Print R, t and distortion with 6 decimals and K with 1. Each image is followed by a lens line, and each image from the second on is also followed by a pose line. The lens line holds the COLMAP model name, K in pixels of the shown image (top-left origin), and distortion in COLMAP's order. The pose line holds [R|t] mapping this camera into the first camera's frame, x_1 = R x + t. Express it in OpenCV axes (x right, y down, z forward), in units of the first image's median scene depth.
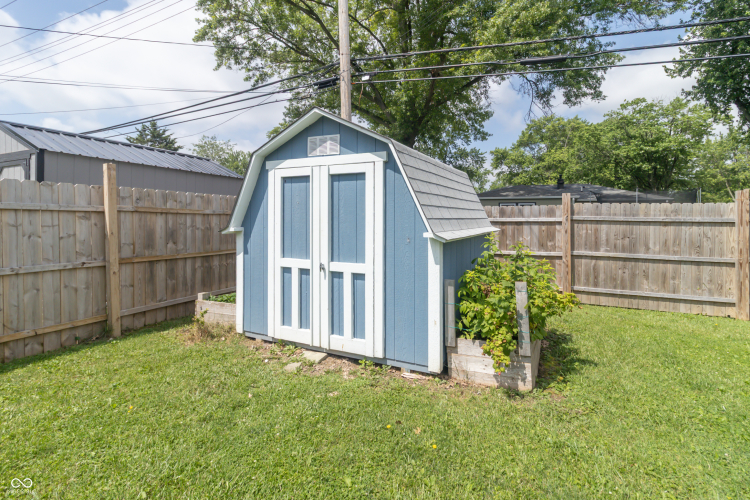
lens RADIAL K [[354.2, 0, 385.3], [0, 354.2, 224.8], [0, 0, 1]] dist [-0.000540, 0.001772]
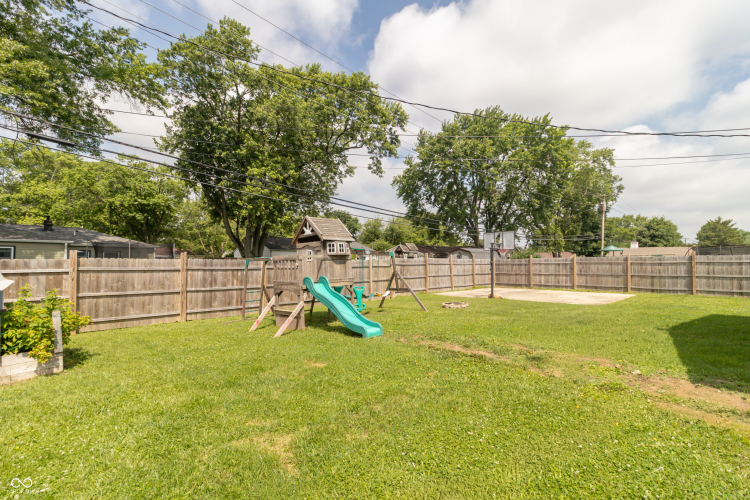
lens RADIAL K [[344.9, 0, 377.8], [0, 344.9, 245.9], [0, 0, 1]] dist [0.004642, -0.002632]
pose [[0.327936, 0.039077, 0.943891, -0.343141], [0.017330, 0.998727, -0.047368, -0.025229], [-0.944541, 0.031891, 0.326841, -0.508856]]
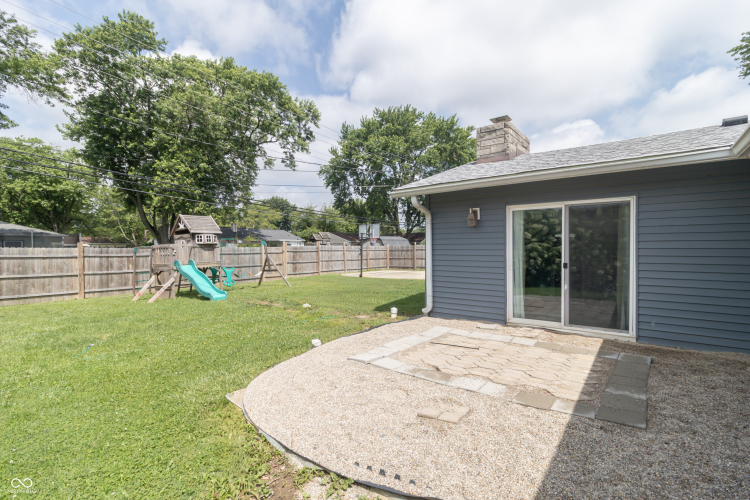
lens RADIAL K [[344.9, 0, 372.6], [0, 344.9, 251.5], [0, 0, 1]] dist [0.004642, -0.002632]
pose [[0.187217, -0.013210, 0.982230, -0.725249], [0.024297, 0.999666, 0.008813, -0.012466], [-0.982018, 0.022215, 0.187475, -1.113026]]
